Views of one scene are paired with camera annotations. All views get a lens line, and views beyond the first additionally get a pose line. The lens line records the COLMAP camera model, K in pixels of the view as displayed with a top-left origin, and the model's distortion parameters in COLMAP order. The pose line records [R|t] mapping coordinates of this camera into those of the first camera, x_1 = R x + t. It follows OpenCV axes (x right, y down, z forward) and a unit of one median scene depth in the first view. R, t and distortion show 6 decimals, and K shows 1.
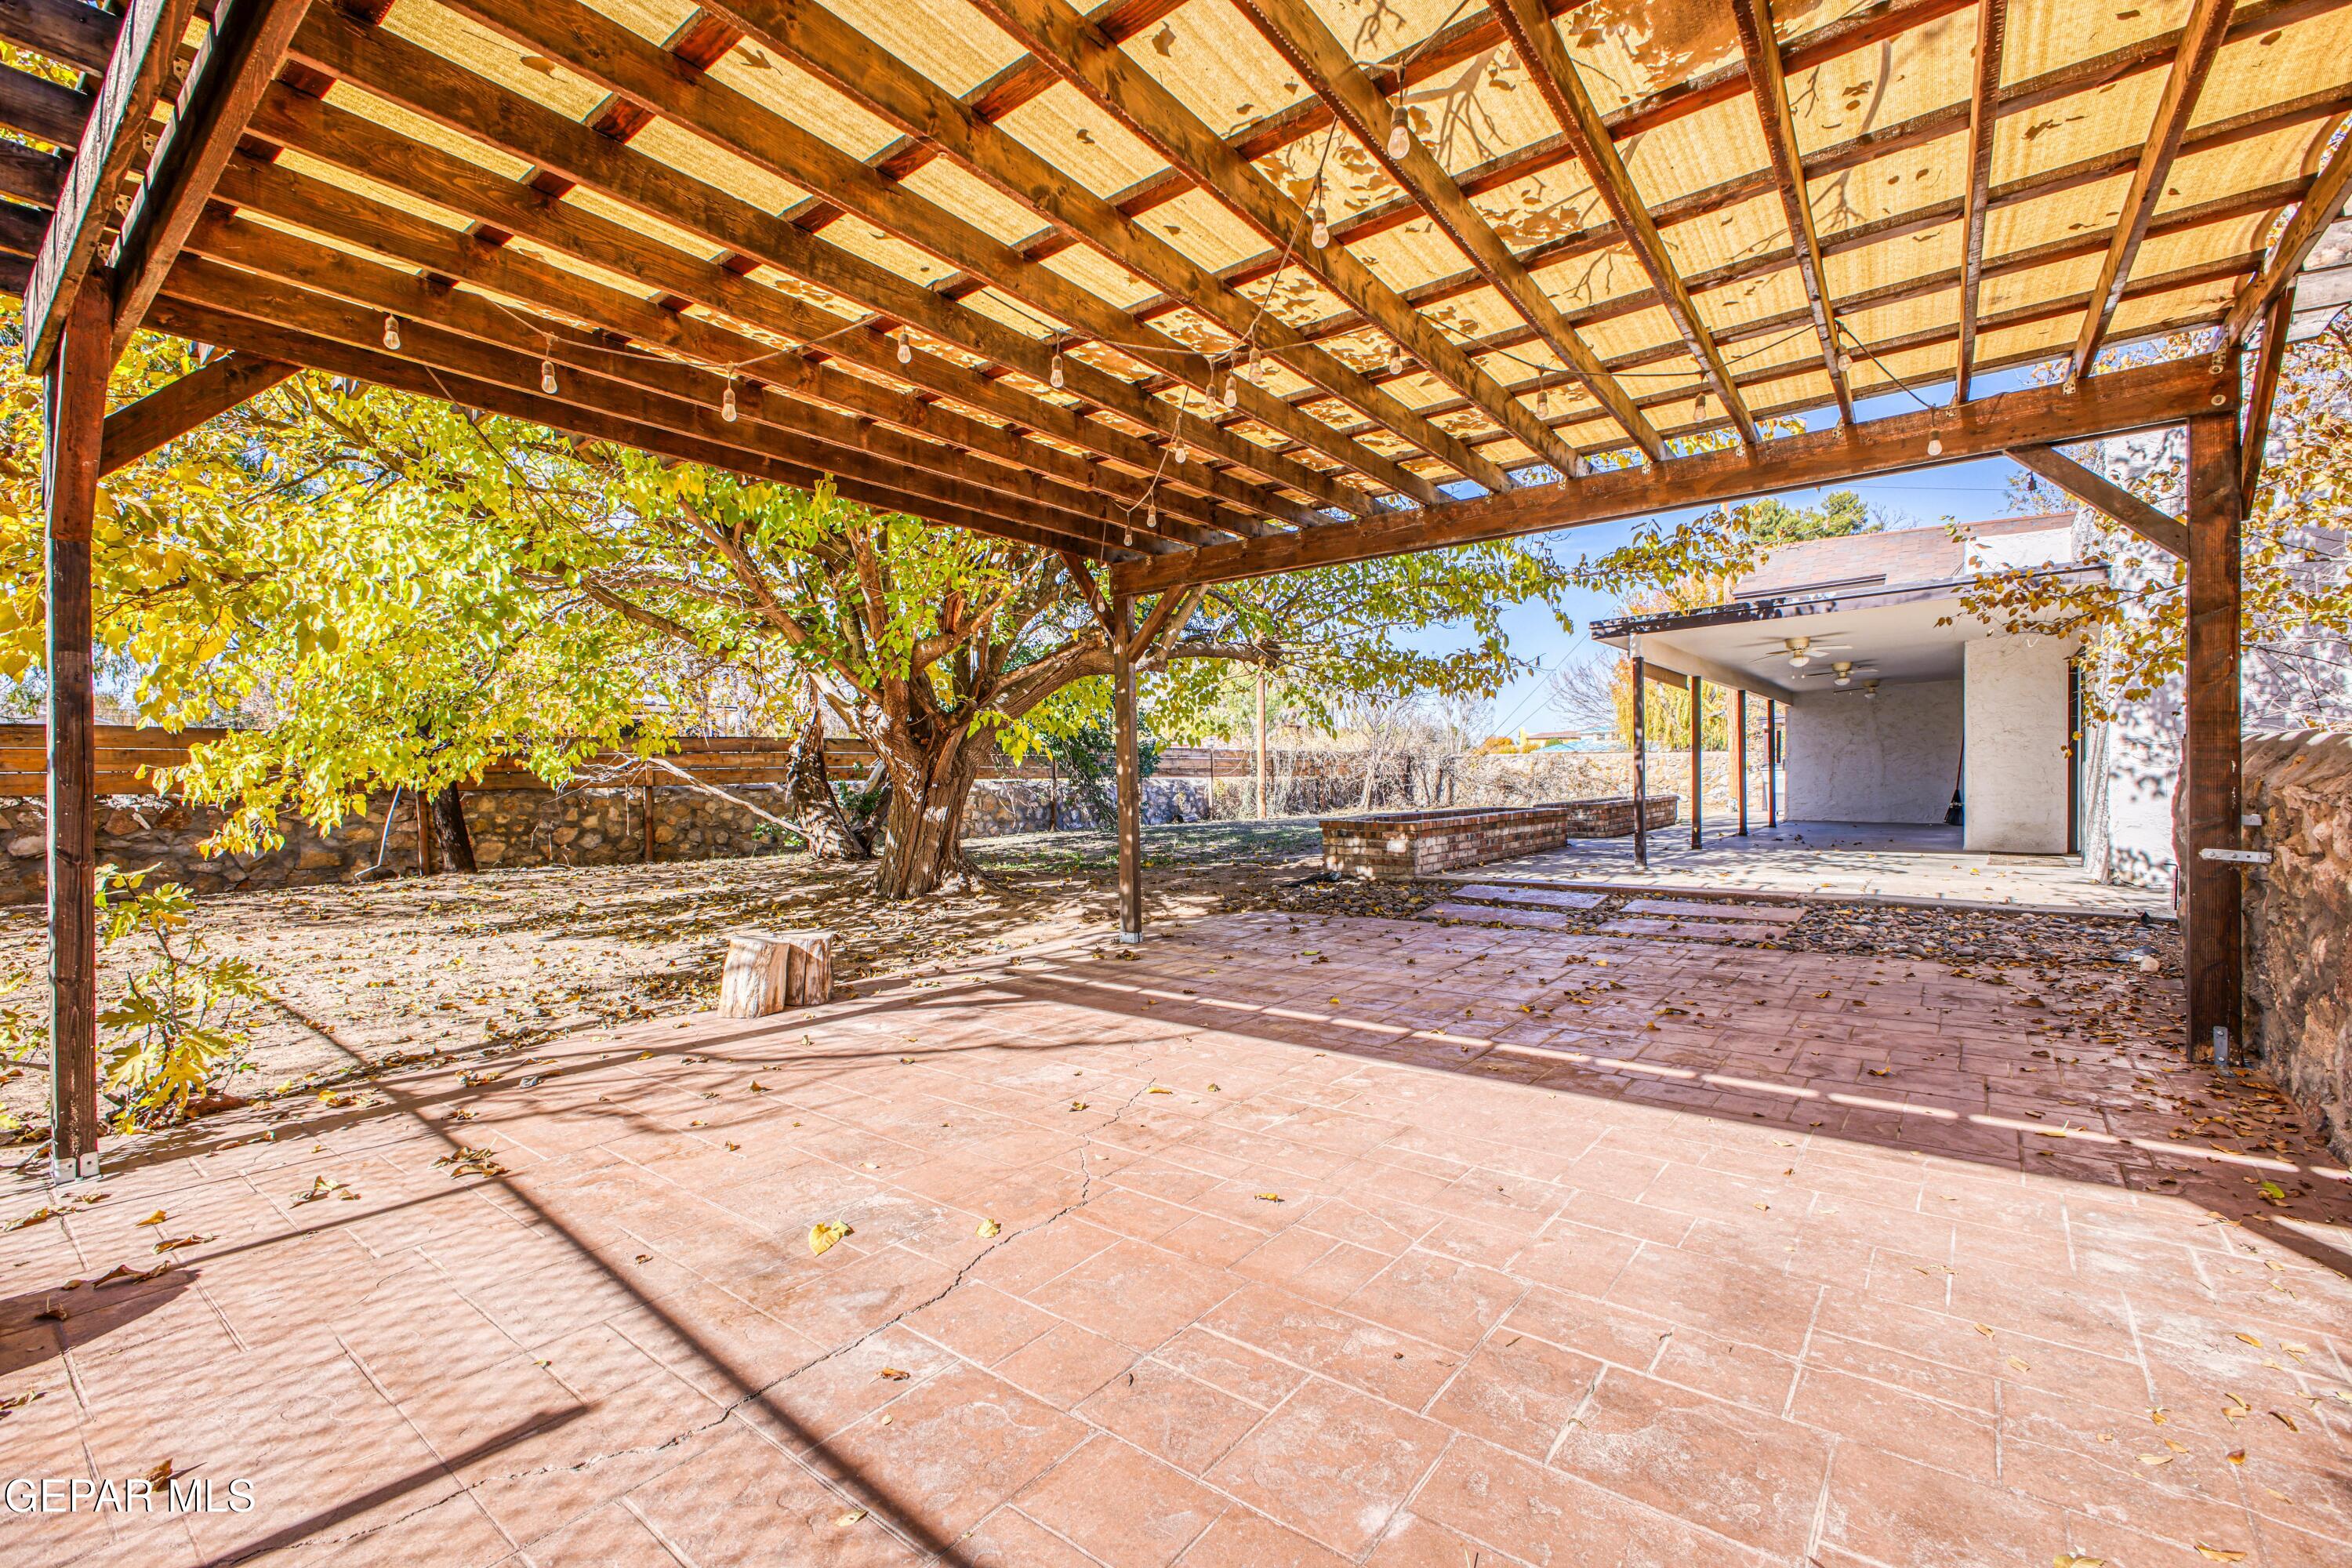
lens RADIAL K [[1012.2, 0, 1171.9], [0, 1012.2, 781.6], [0, 0, 1]] dist [-0.011407, -0.000579]
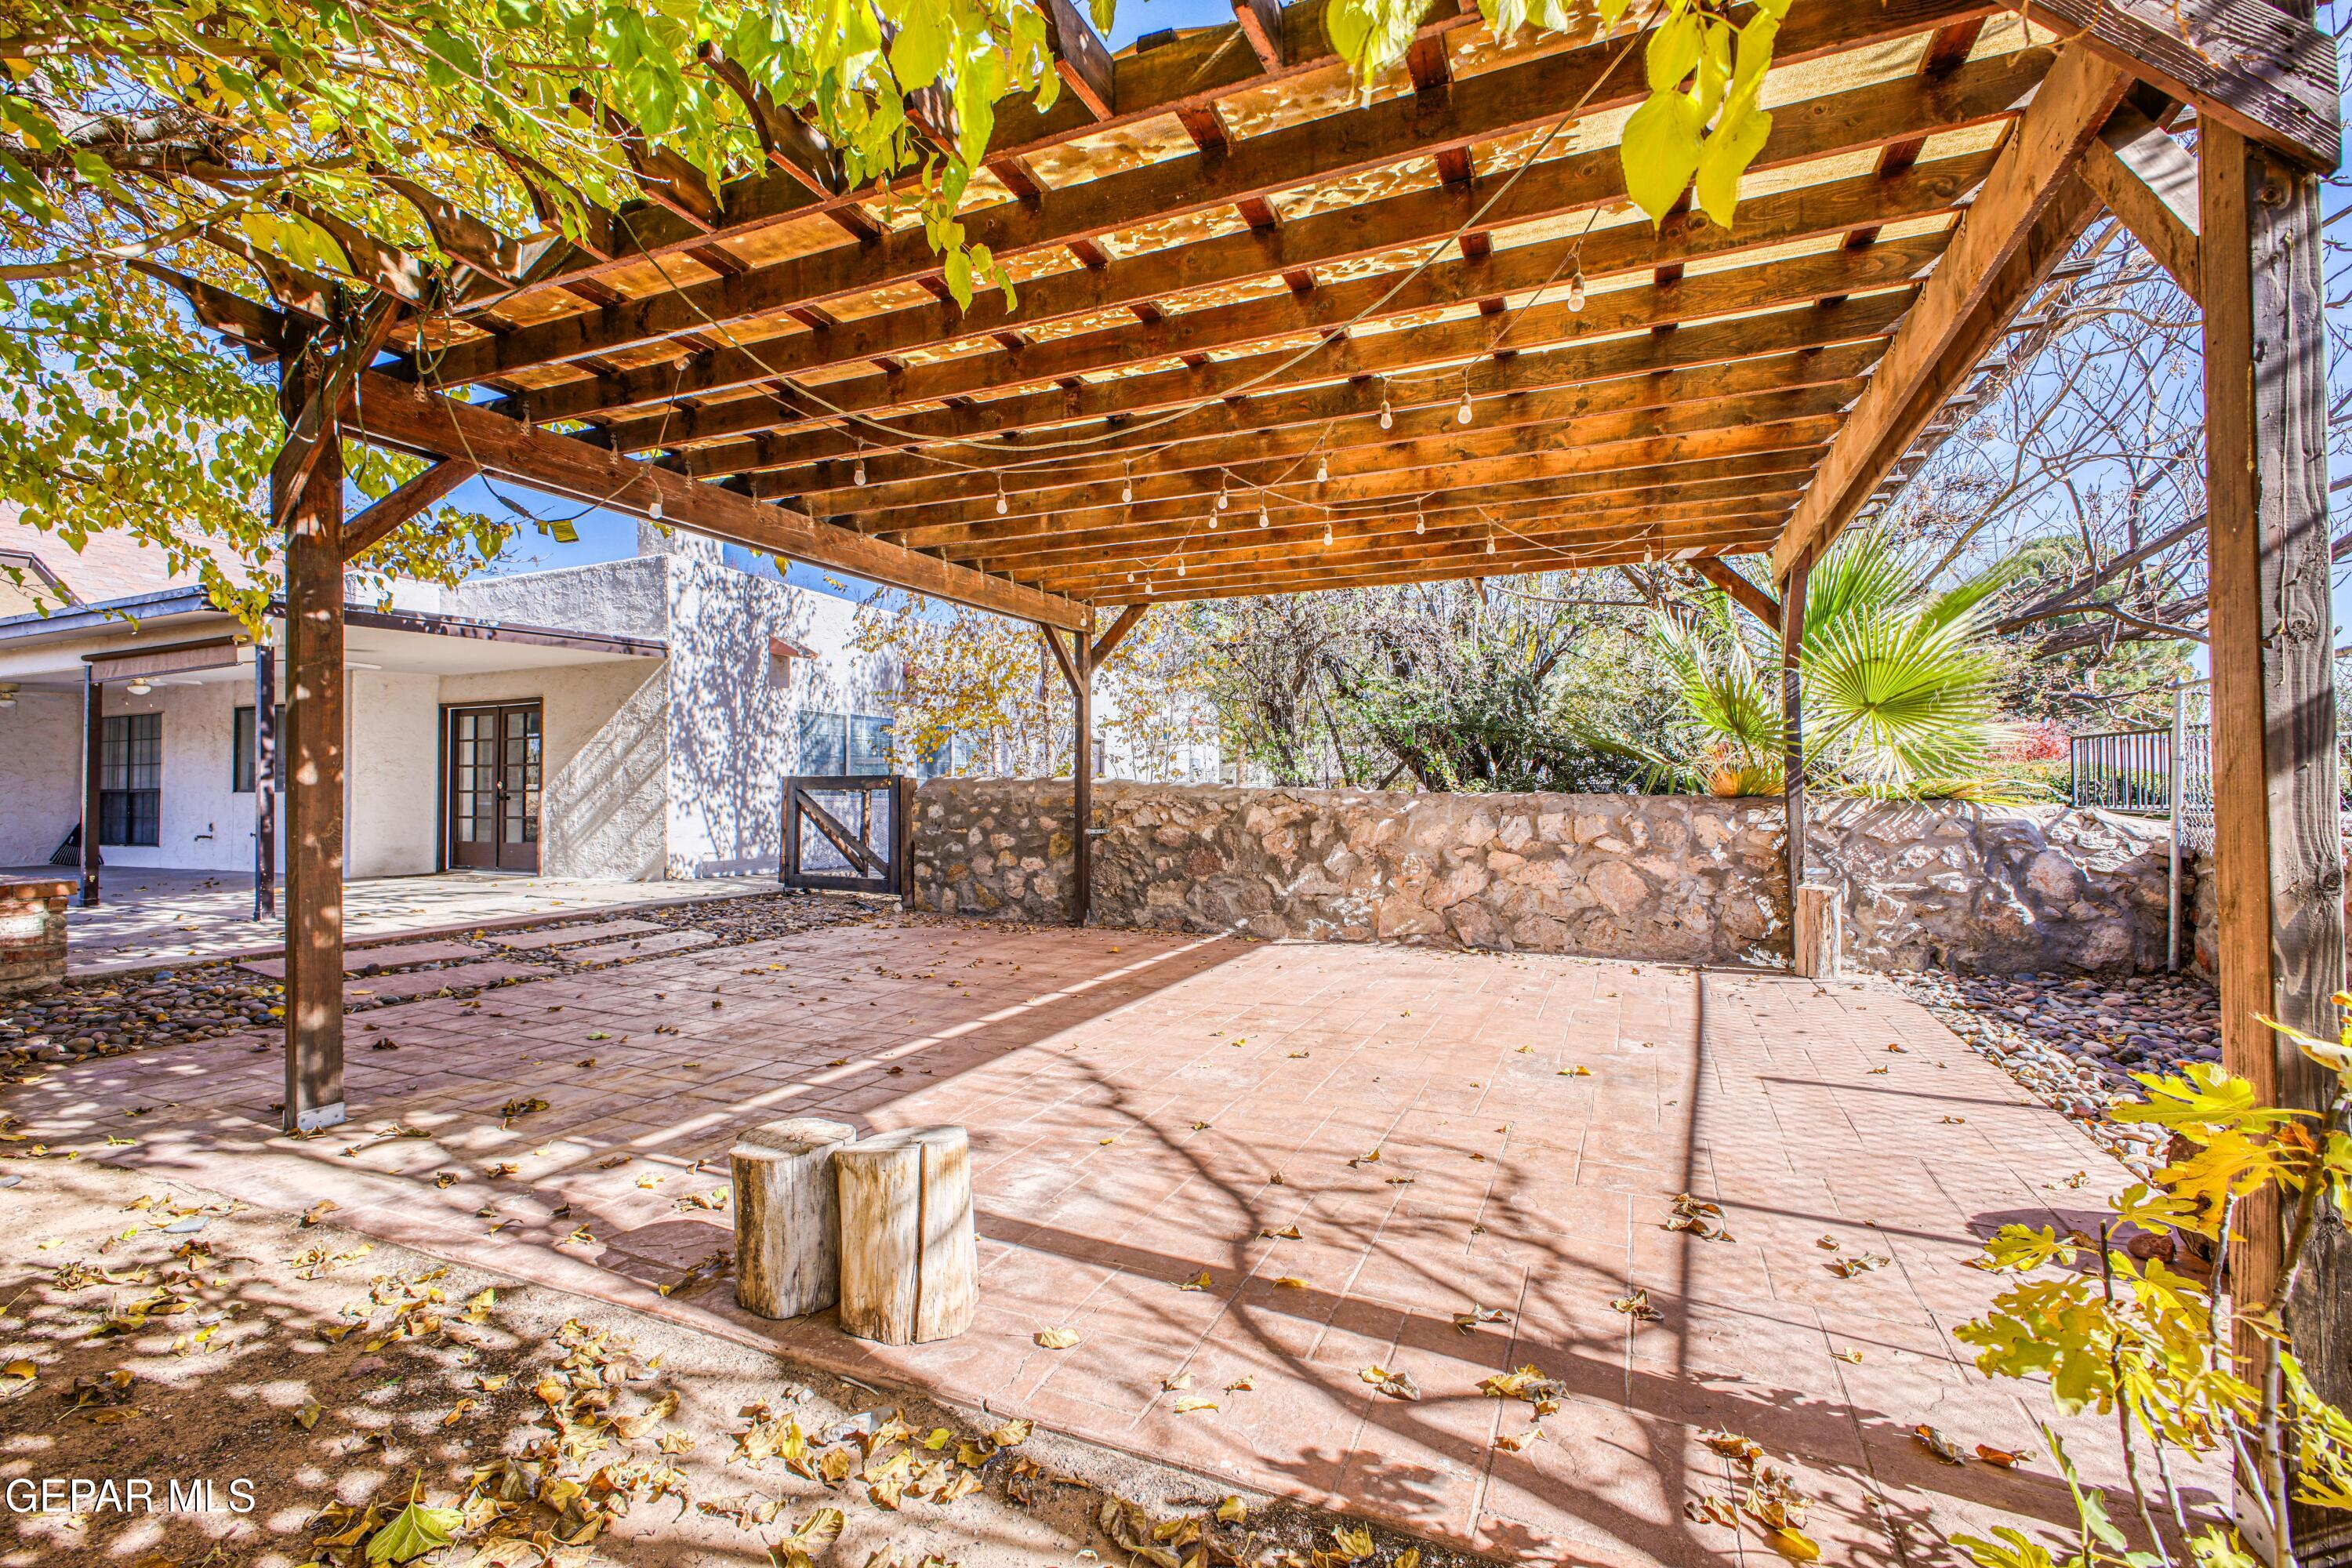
lens RADIAL K [[1012.2, 0, 1178.8], [0, 1012.2, 777.6], [0, 0, 1]] dist [-0.011407, -0.000579]
pose [[-0.234508, 0.027644, 0.971721, -1.256677], [0.011126, 0.999606, -0.025752, 0.013419], [-0.972051, 0.004773, -0.234723, 1.420317]]
